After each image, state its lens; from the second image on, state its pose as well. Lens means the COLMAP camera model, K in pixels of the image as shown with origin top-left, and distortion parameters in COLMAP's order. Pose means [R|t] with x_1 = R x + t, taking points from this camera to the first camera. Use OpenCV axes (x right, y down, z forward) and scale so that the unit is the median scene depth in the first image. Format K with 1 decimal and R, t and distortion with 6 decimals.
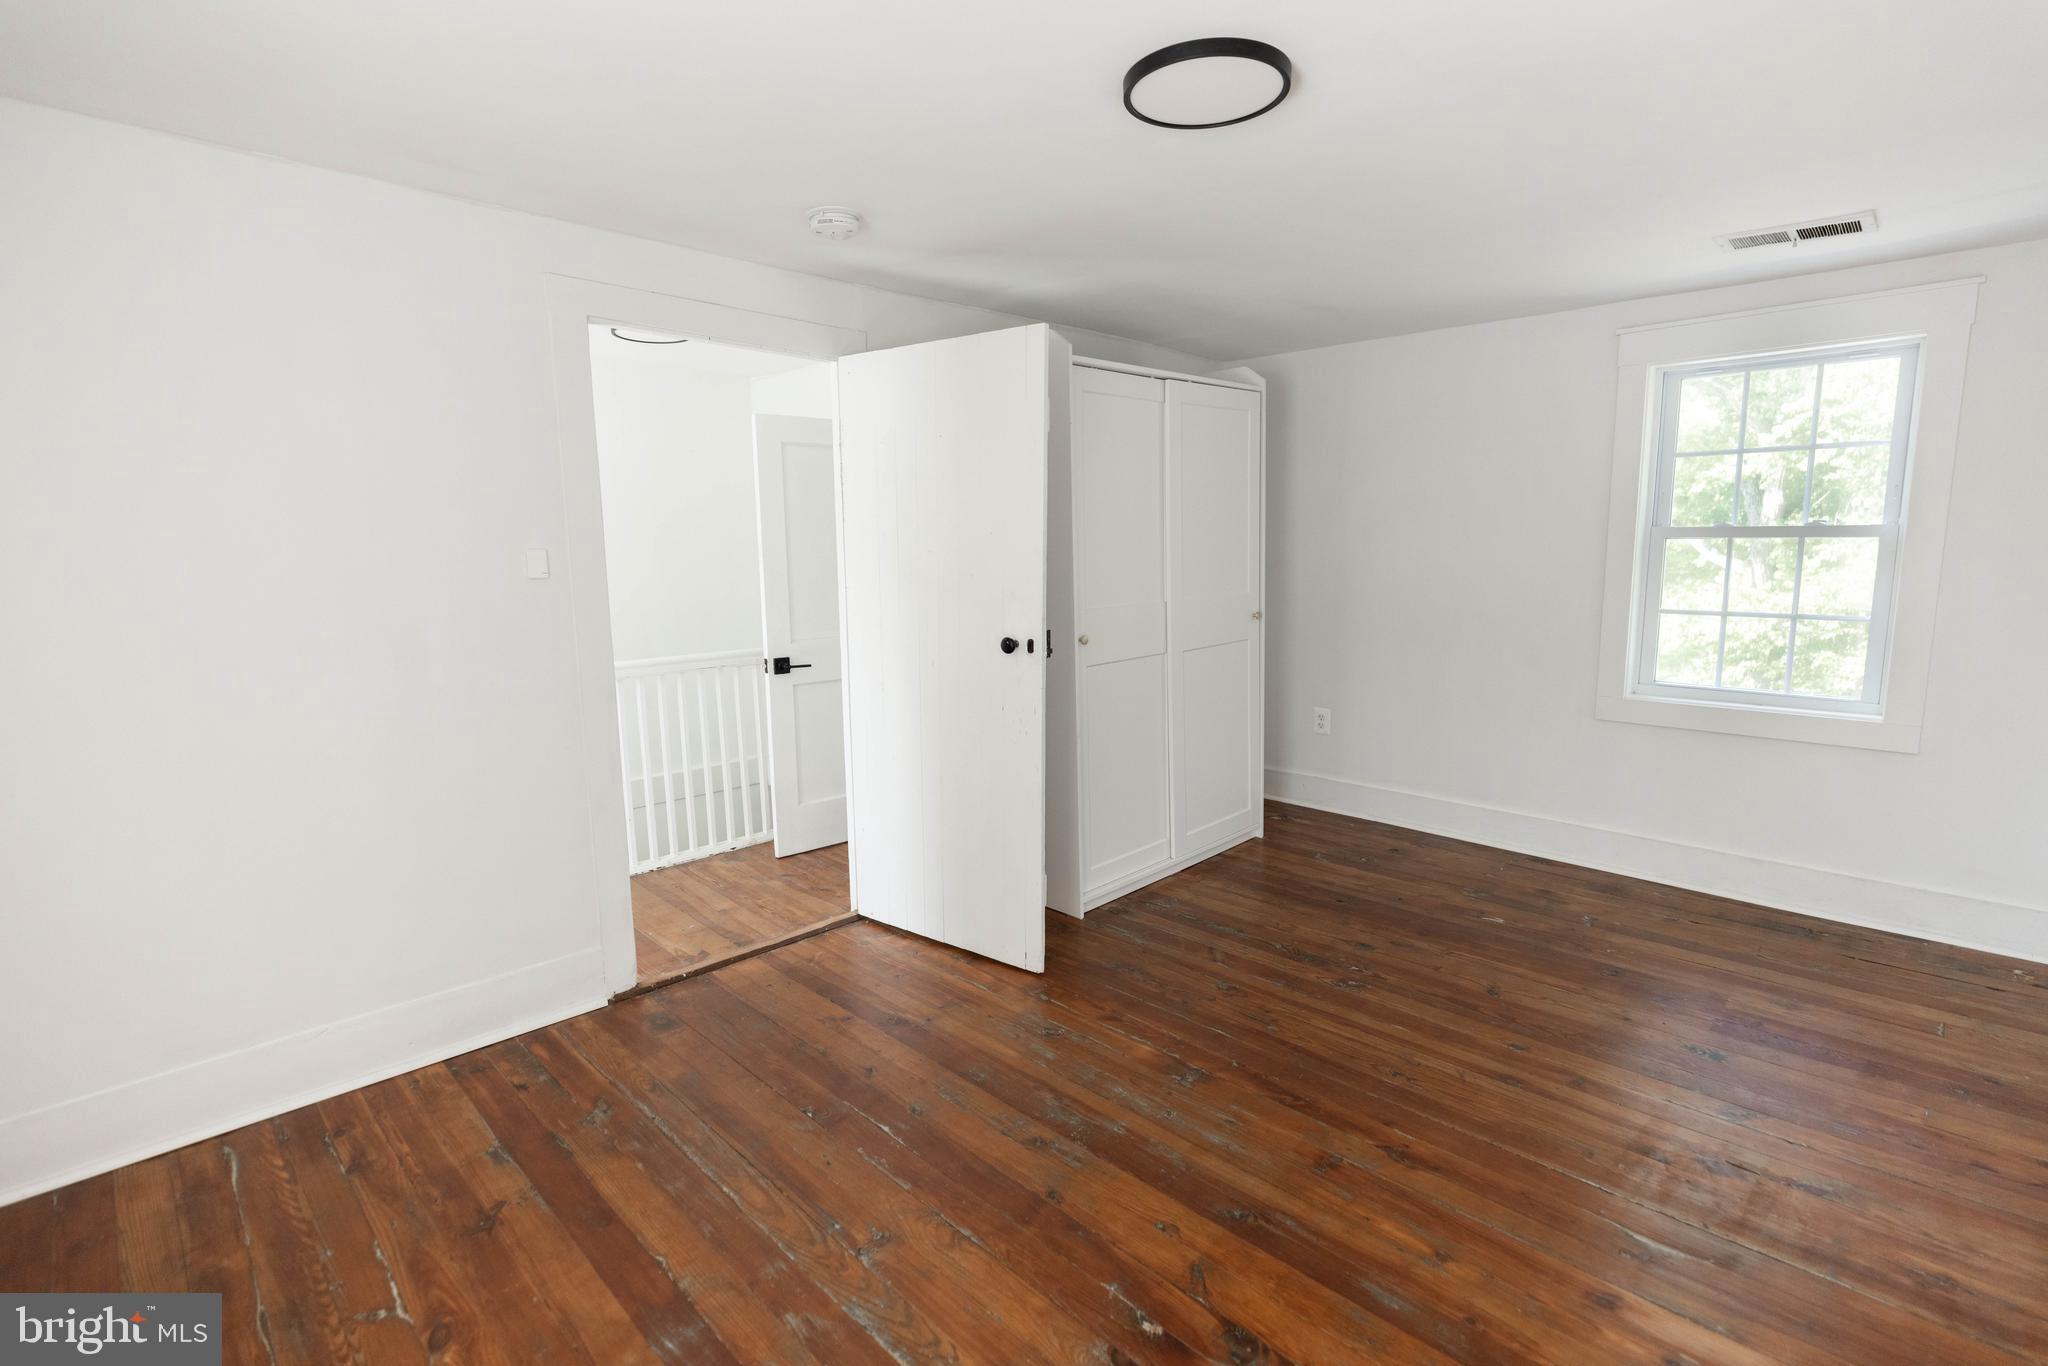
lens RADIAL K [[965.1, 0, 1024.0], [0, 965.1, 683.0], [0, 0, 1]] dist [-0.000648, -0.000048]
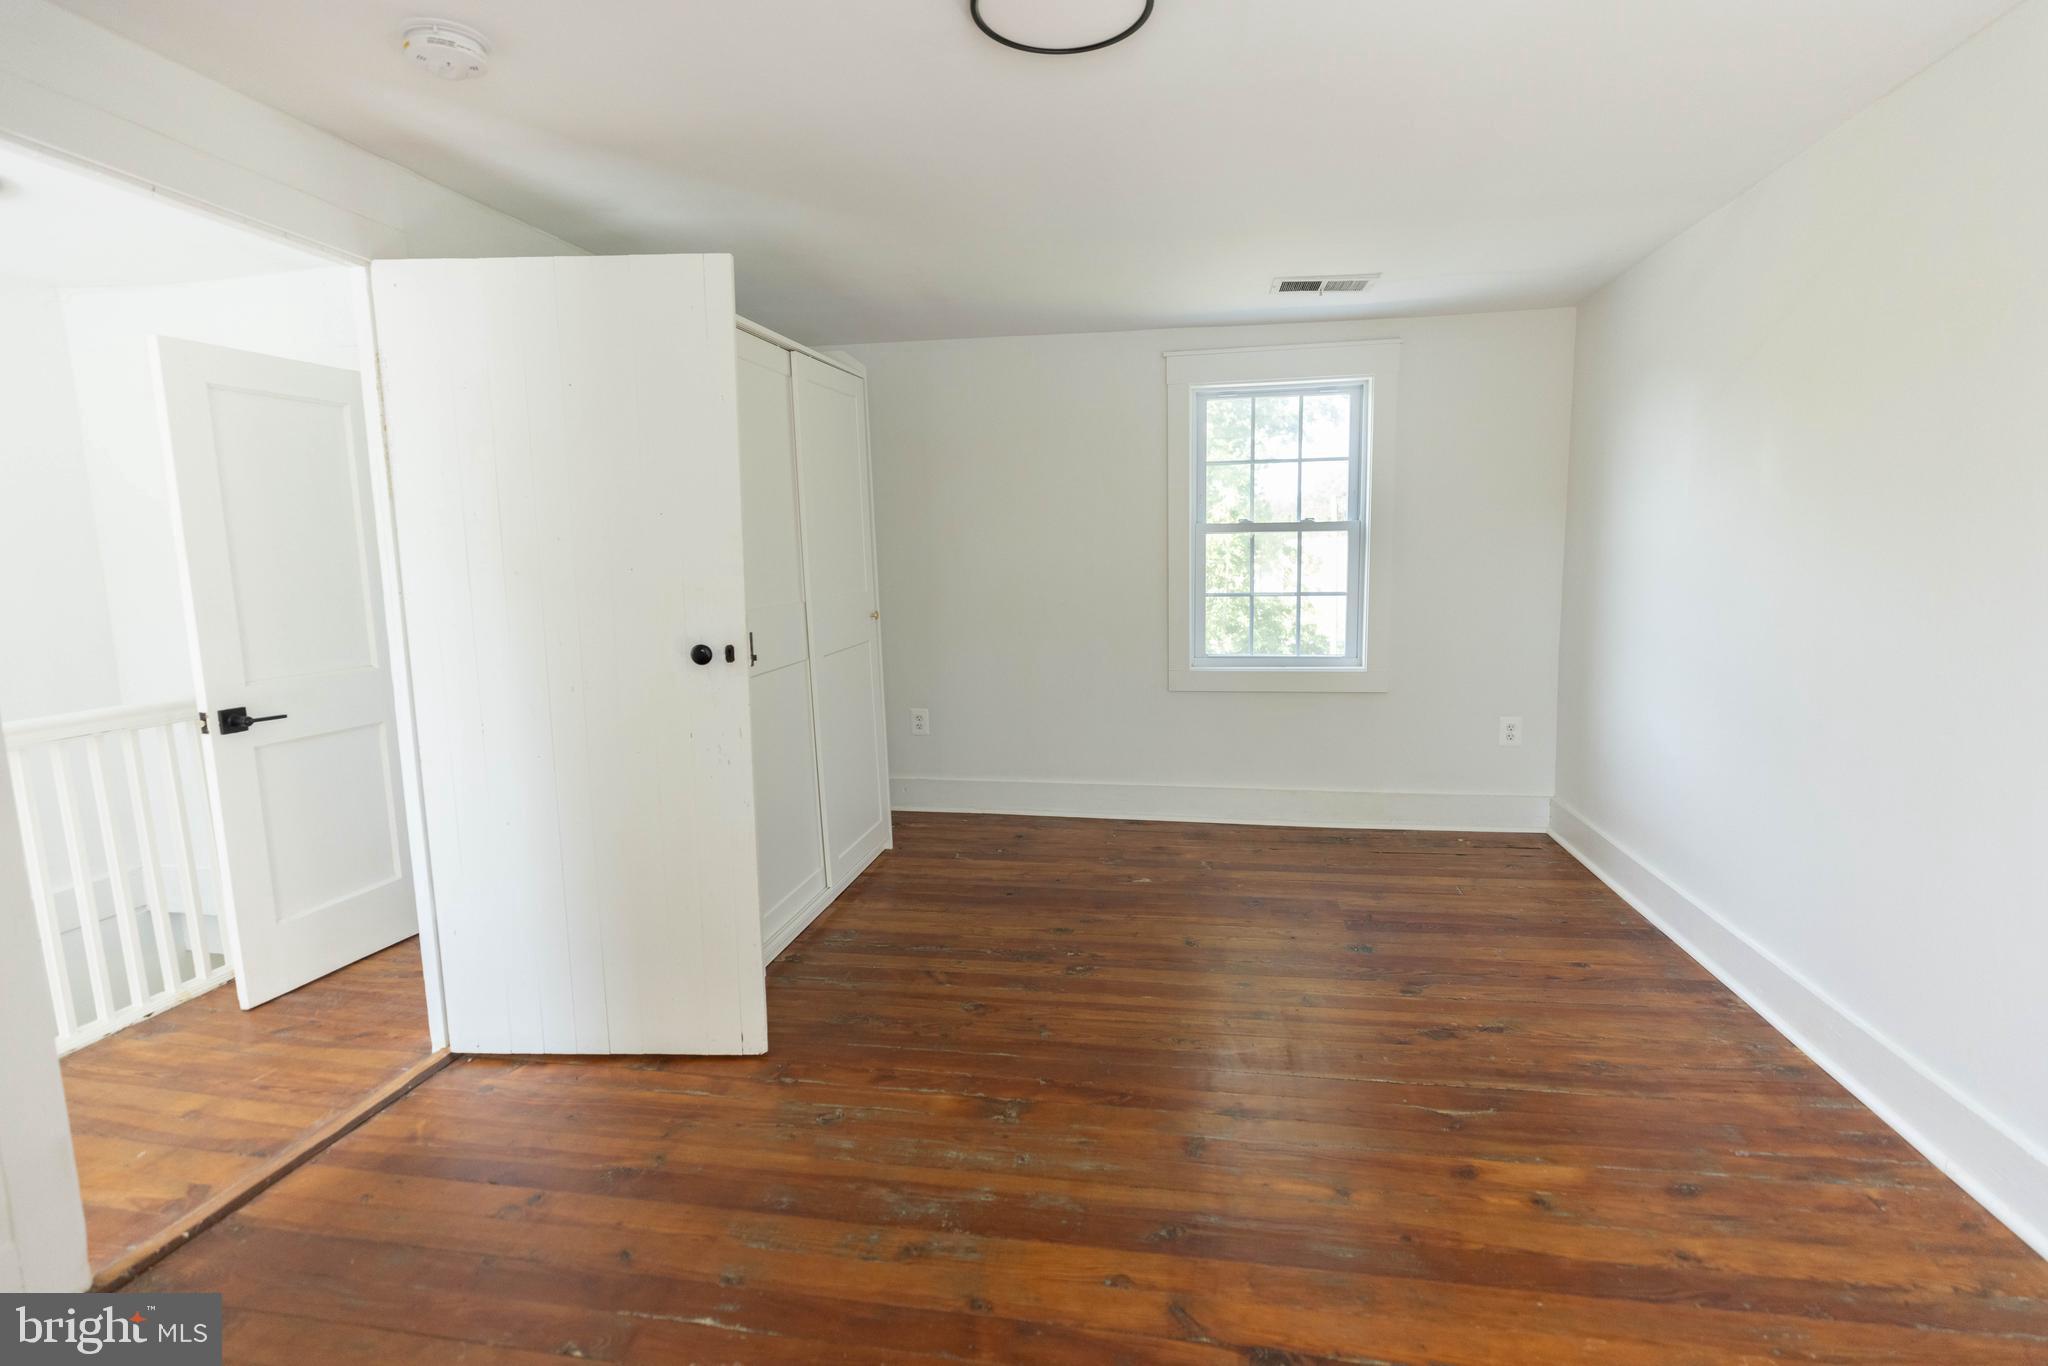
lens RADIAL K [[965.1, 0, 1024.0], [0, 965.1, 683.0], [0, 0, 1]] dist [-0.000648, -0.000048]
pose [[0.815890, -0.081835, 0.572387, -0.236827], [0.093600, 0.995570, 0.008919, 0.001845], [-0.570581, 0.046299, 0.819935, 0.184174]]
